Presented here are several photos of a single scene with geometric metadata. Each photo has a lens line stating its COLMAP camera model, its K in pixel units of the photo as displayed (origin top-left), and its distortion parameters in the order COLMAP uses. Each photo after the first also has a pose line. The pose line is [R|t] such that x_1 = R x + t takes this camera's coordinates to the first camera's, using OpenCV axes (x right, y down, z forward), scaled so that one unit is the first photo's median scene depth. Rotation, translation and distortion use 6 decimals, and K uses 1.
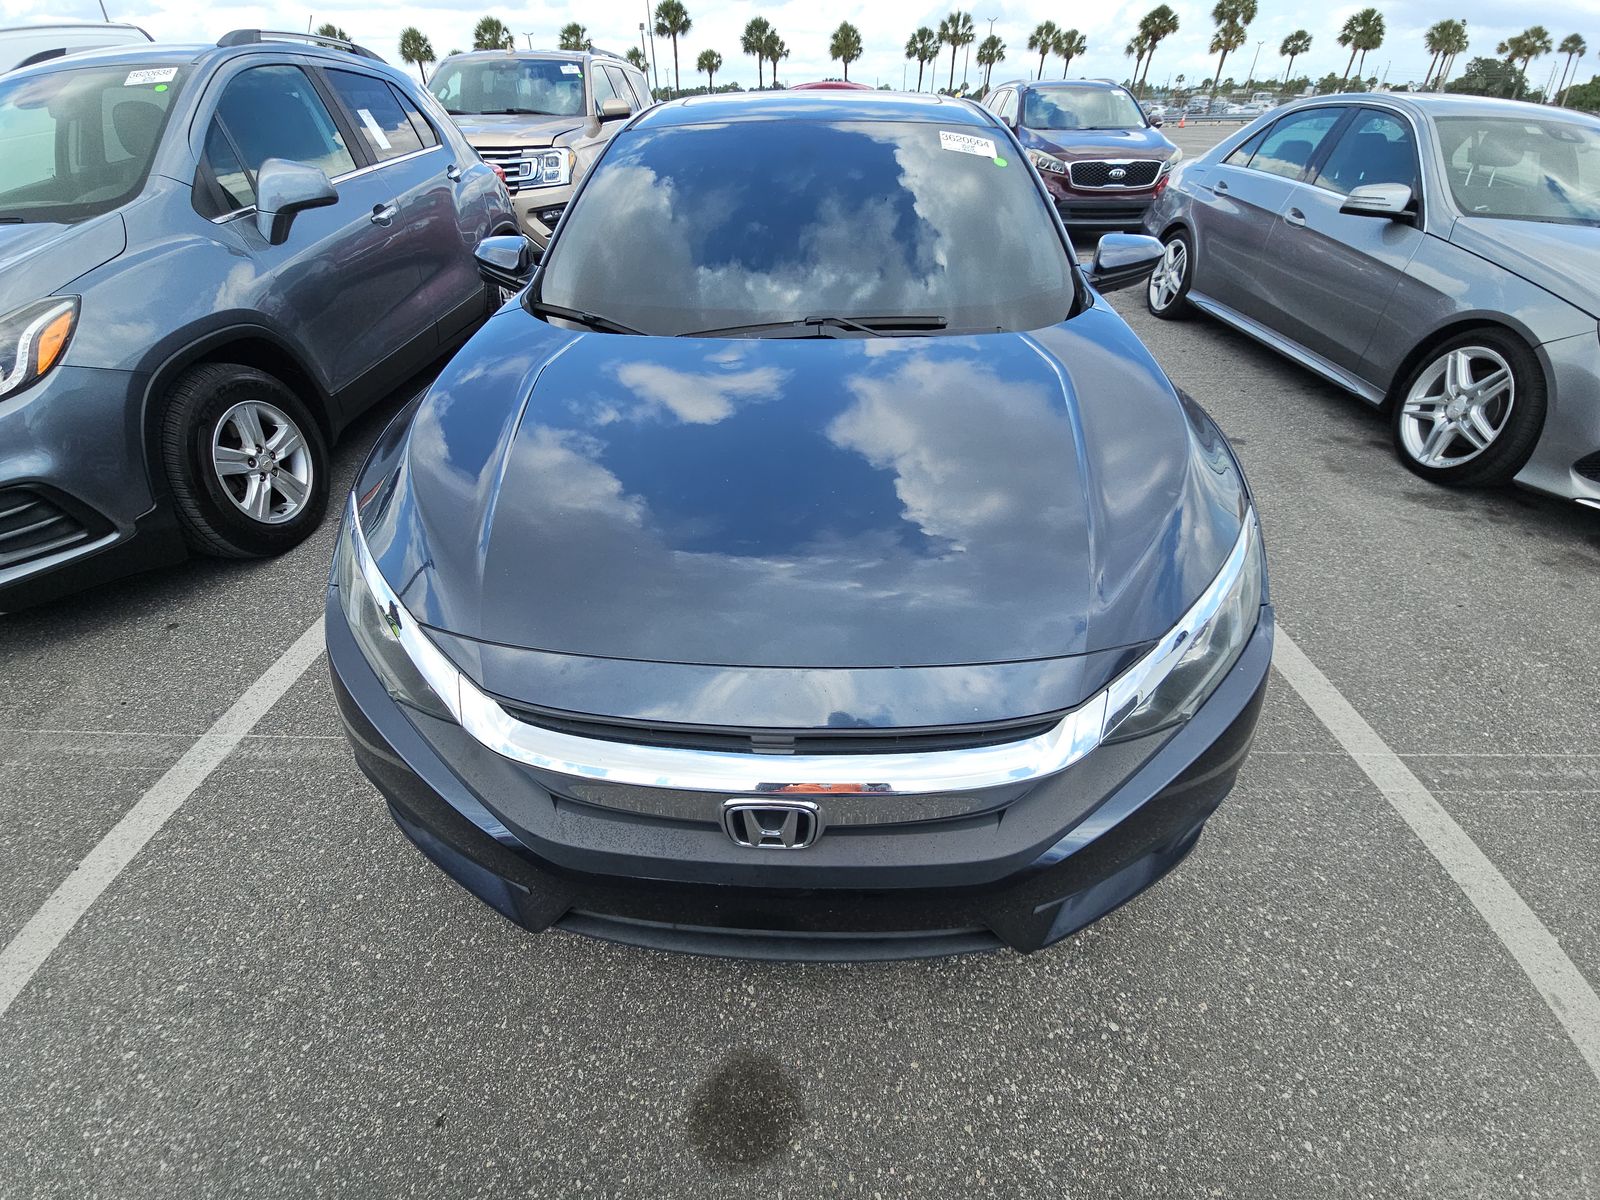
lens RADIAL K [[650.3, 0, 800.2], [0, 650.3, 597.2], [0, 0, 1]] dist [-0.006128, -0.000142]
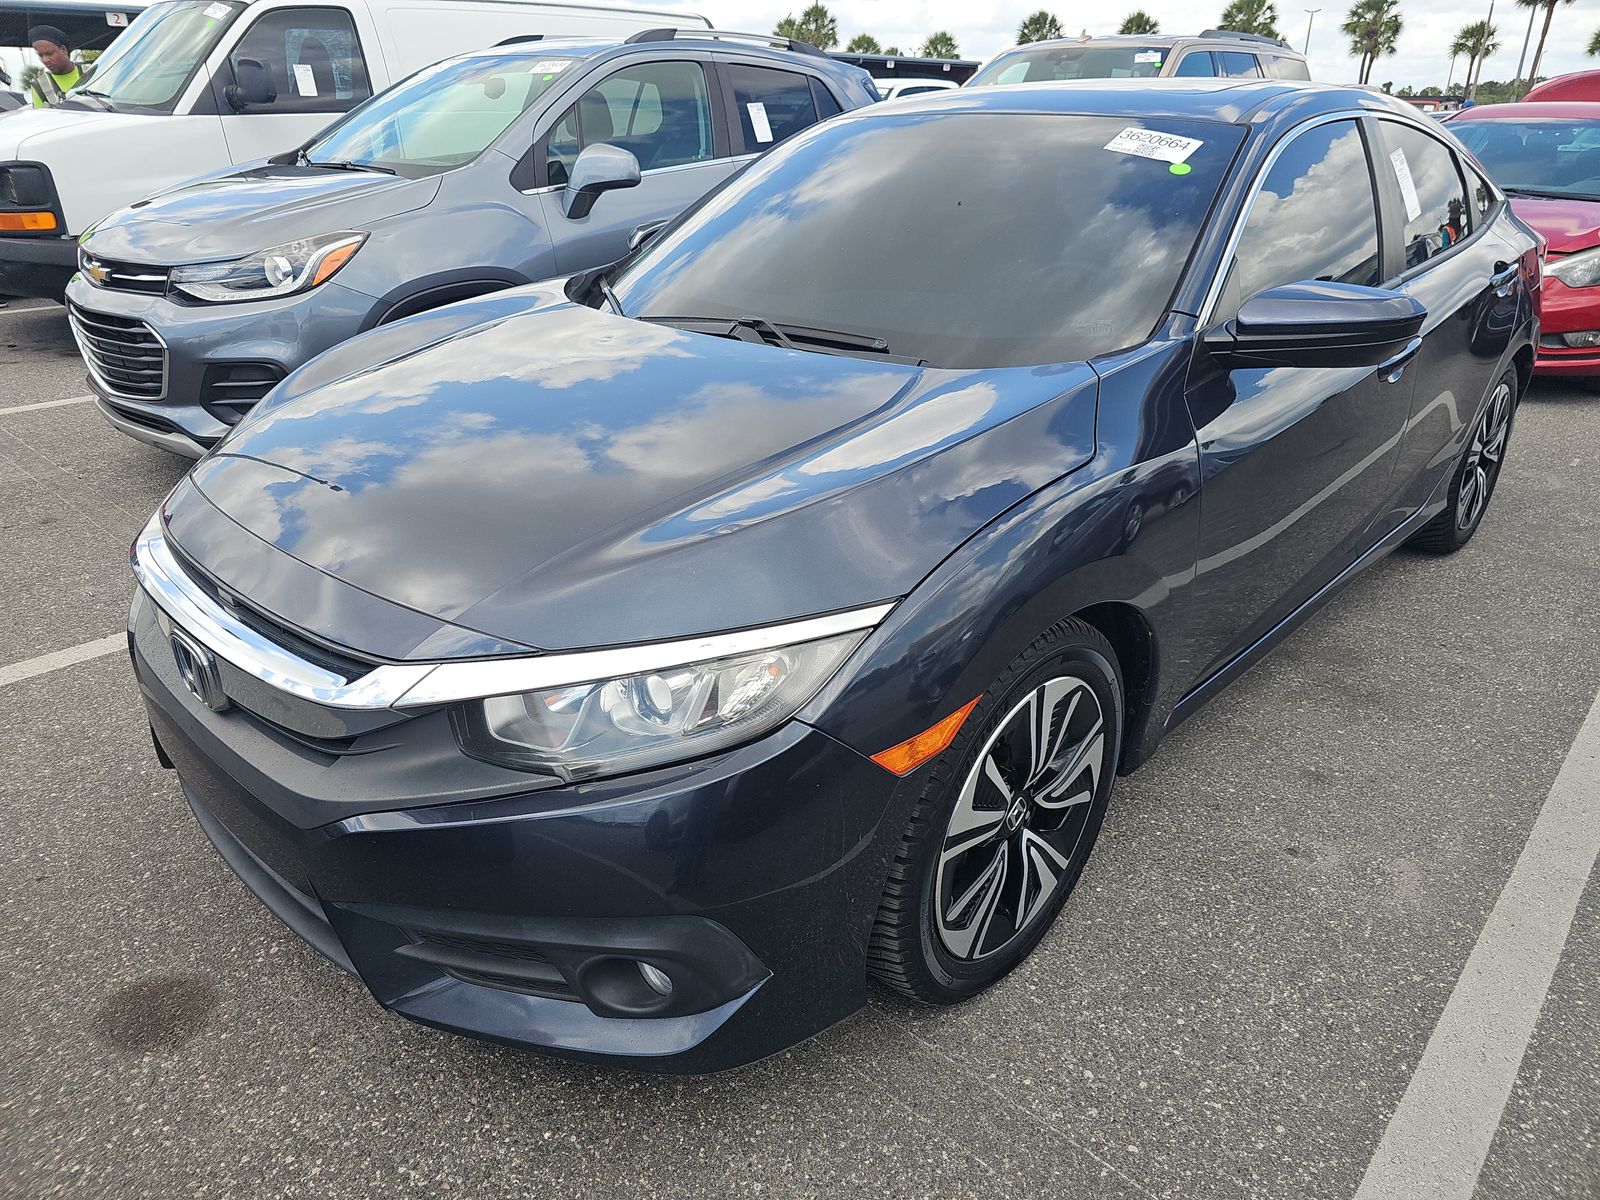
lens RADIAL K [[1071.3, 0, 802.6], [0, 1071.3, 601.6], [0, 0, 1]] dist [0.008414, -0.016777]
pose [[0.753655, 0.278135, -0.595521, 1.340893], [-0.398630, 0.913815, -0.077689, -0.019327], [0.522588, 0.295943, 0.799574, 0.048967]]
